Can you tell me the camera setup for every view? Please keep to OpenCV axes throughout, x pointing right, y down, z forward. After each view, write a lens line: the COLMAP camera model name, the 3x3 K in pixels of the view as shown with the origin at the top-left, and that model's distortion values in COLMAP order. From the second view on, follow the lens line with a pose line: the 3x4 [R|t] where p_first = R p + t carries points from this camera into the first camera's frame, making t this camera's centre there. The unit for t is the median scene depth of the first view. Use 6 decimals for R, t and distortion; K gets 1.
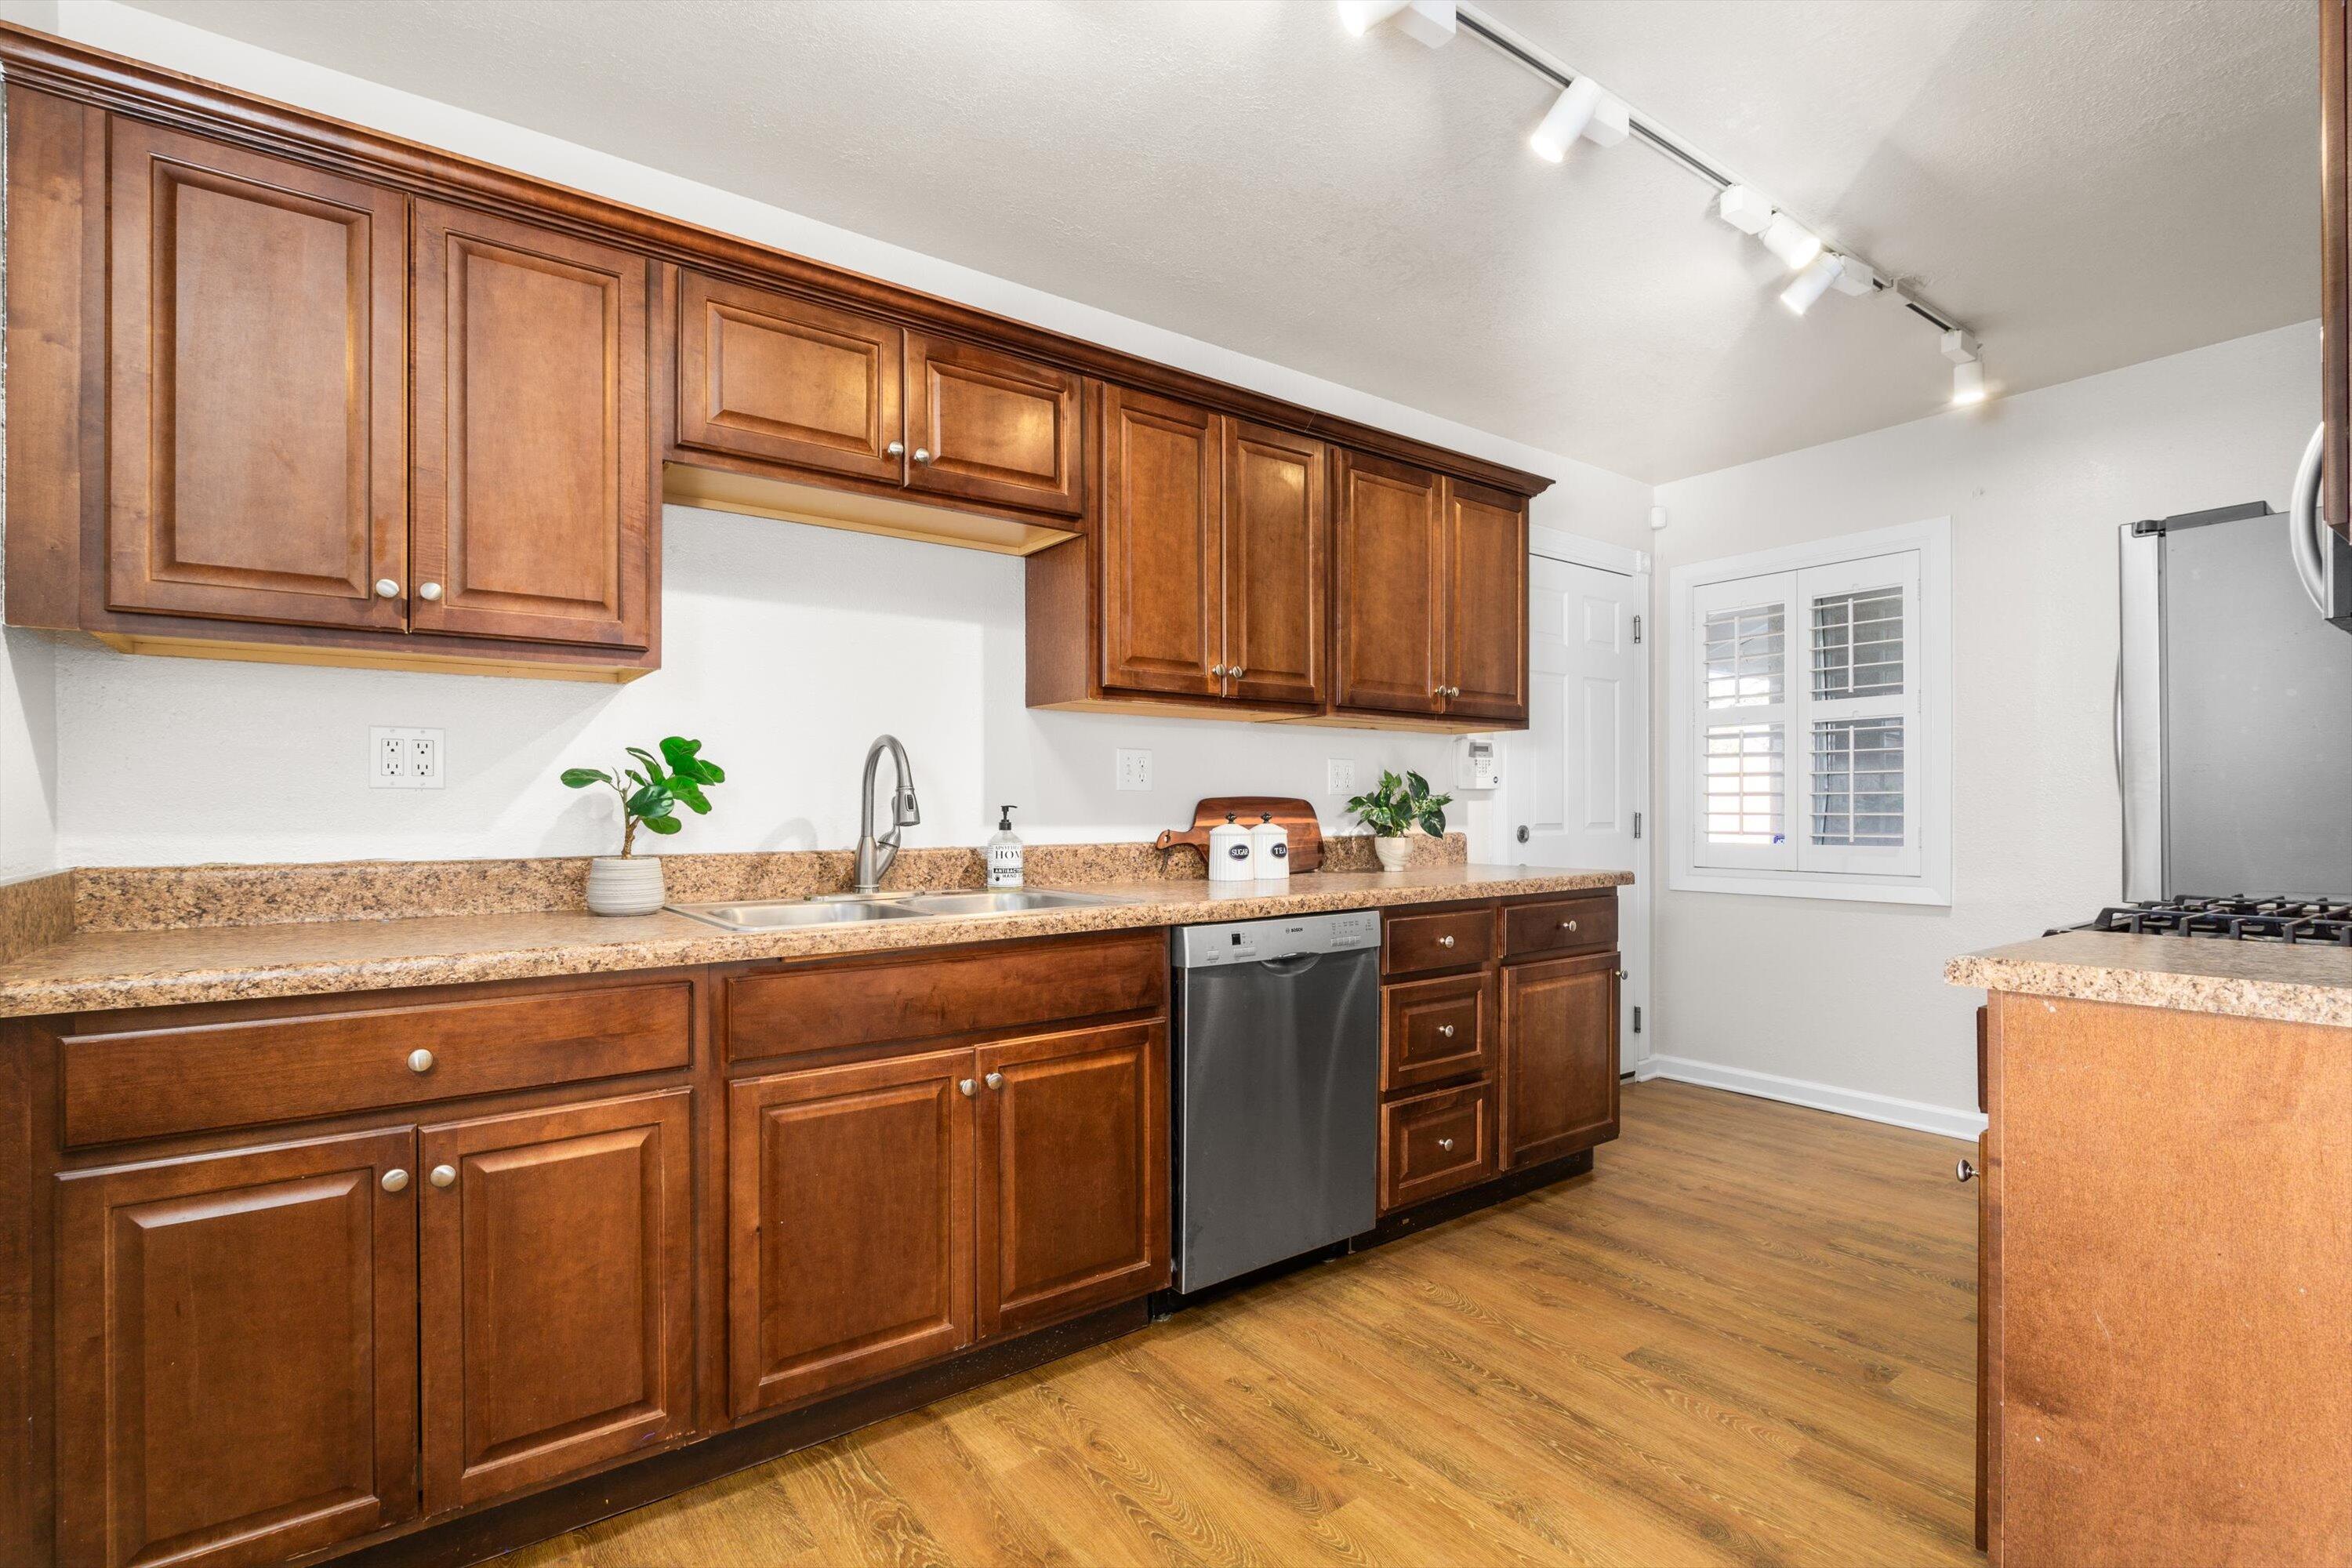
lens RADIAL K [[1094.8, 0, 1173.1], [0, 1094.8, 793.6], [0, 0, 1]] dist [-0.000333, 0.000011]
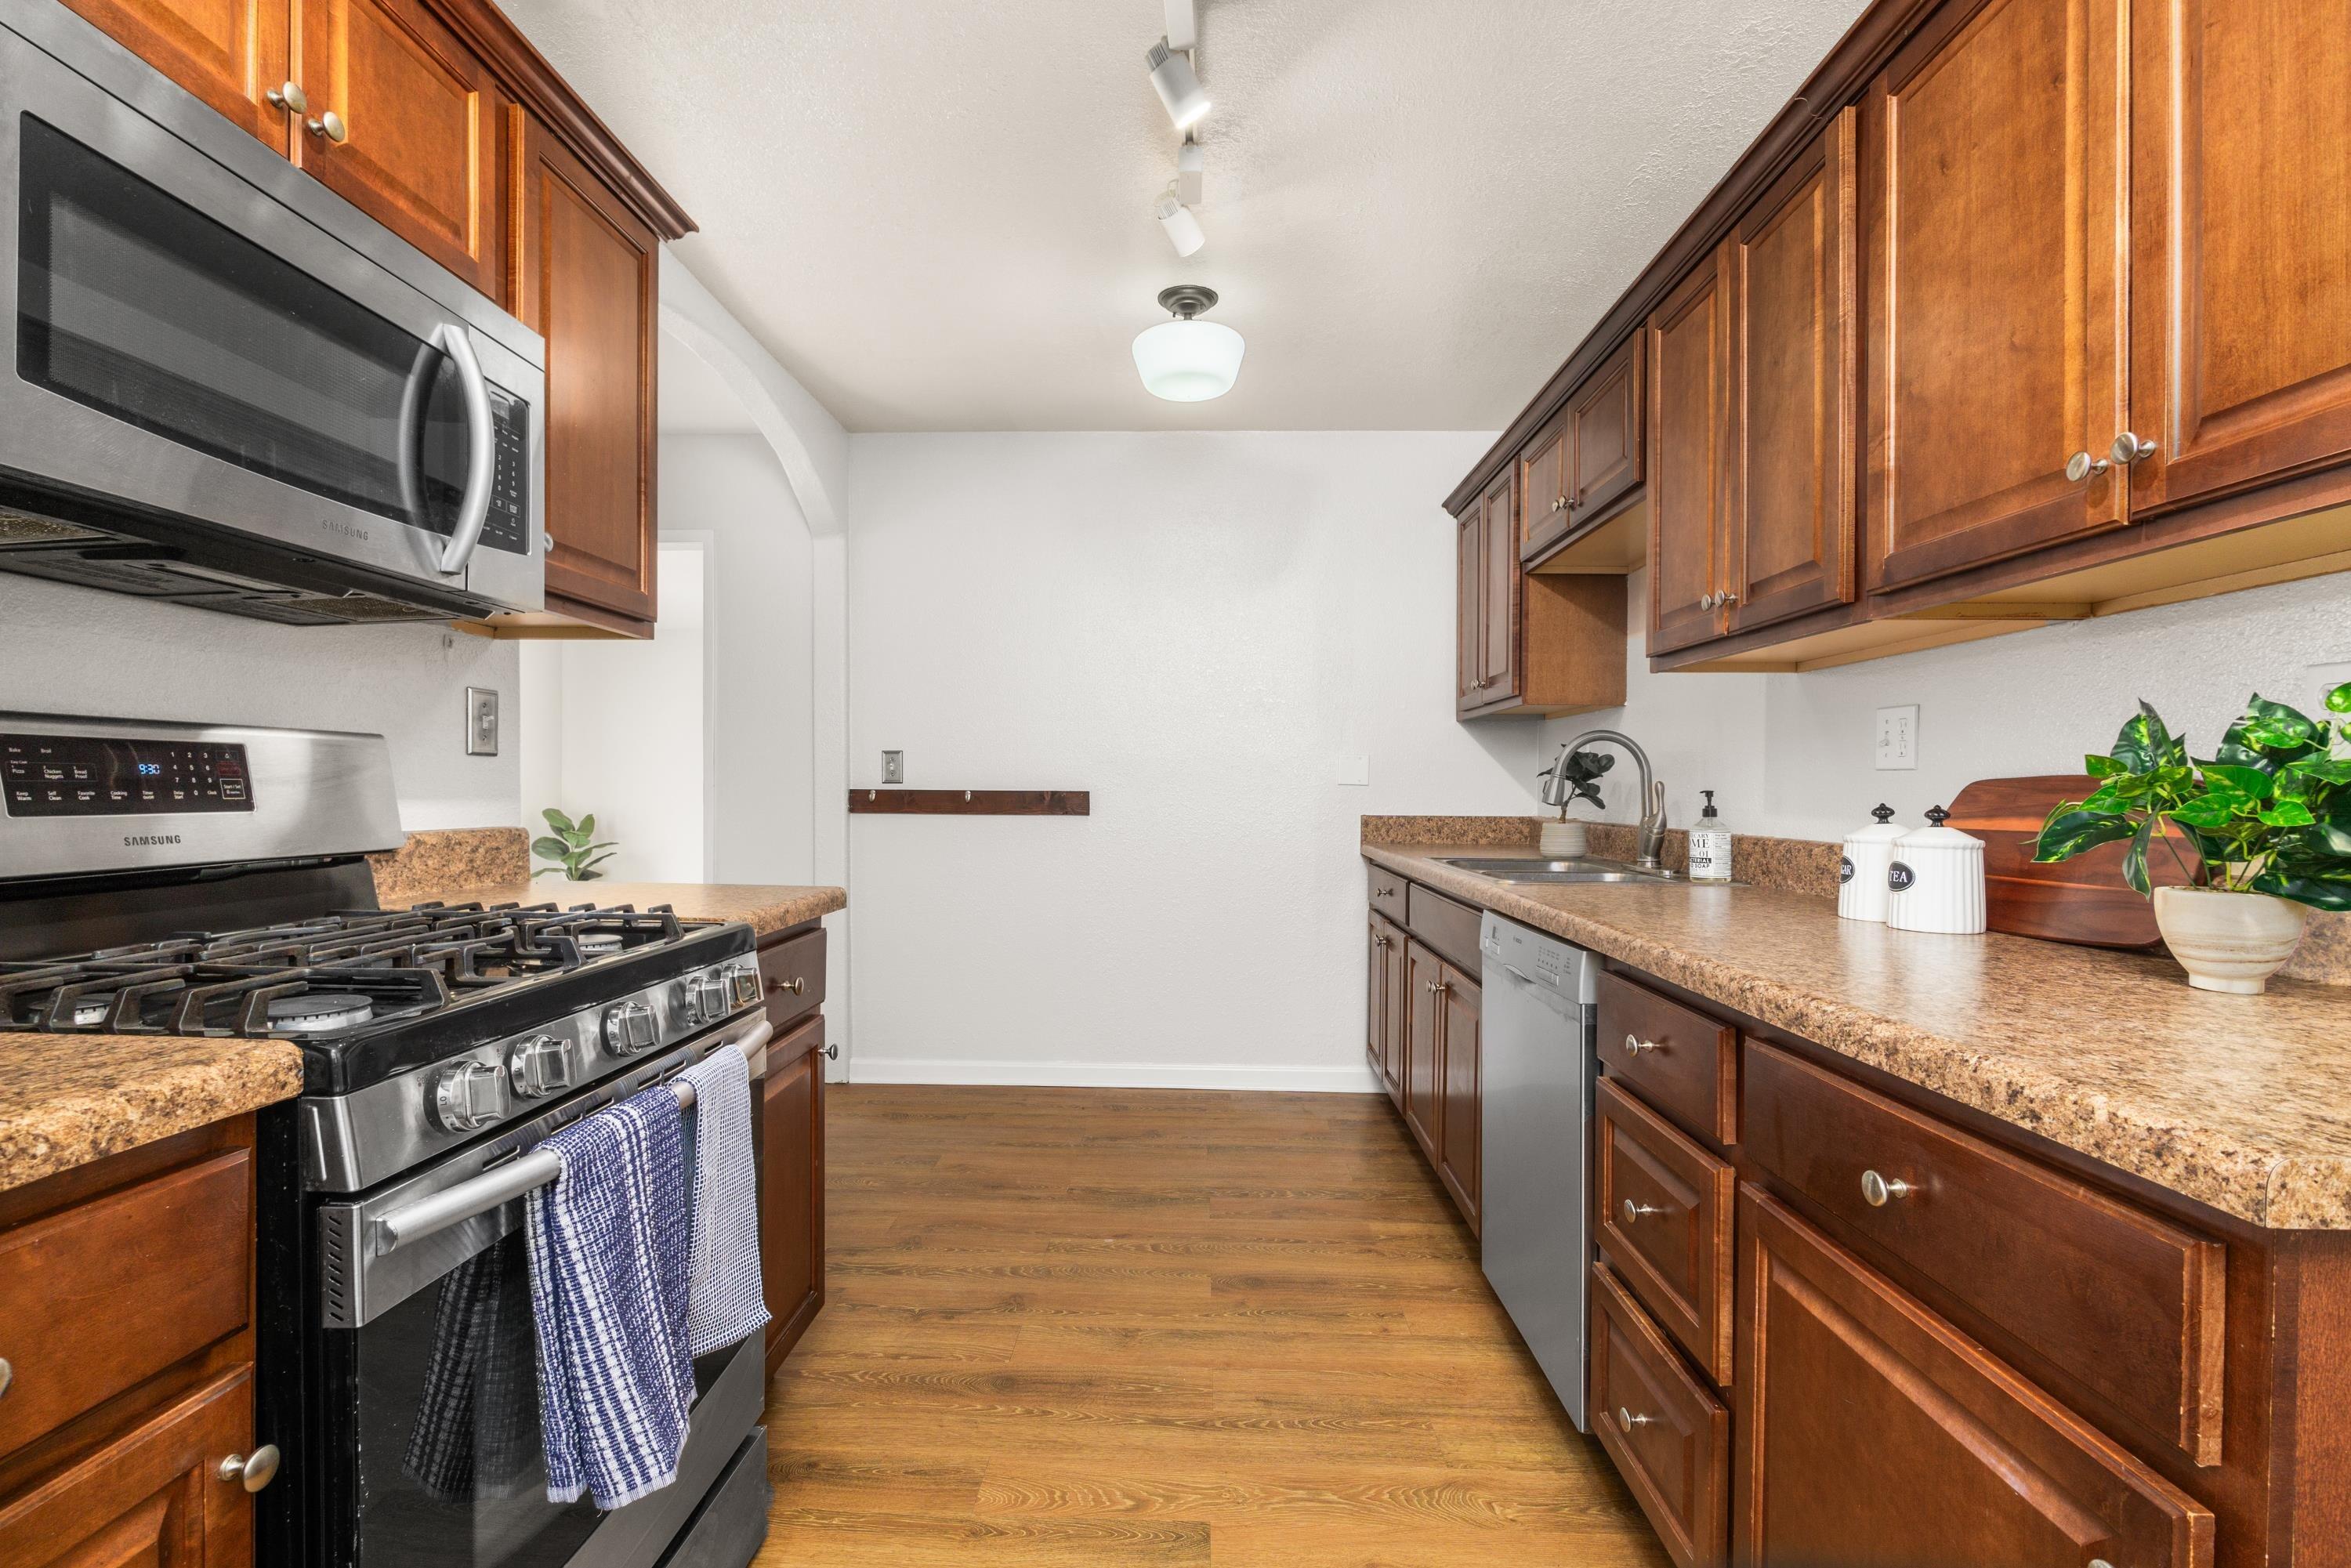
lens RADIAL K [[1094.3, 0, 1169.9], [0, 1094.3, 790.5], [0, 0, 1]] dist [-0.000333, 0.000011]
pose [[-0.619885, 0.002595, -0.784688, 0.822363], [0.003921, 0.999992, 0.000209, 0.008897], [0.784683, -0.002947, -0.619891, 1.172159]]
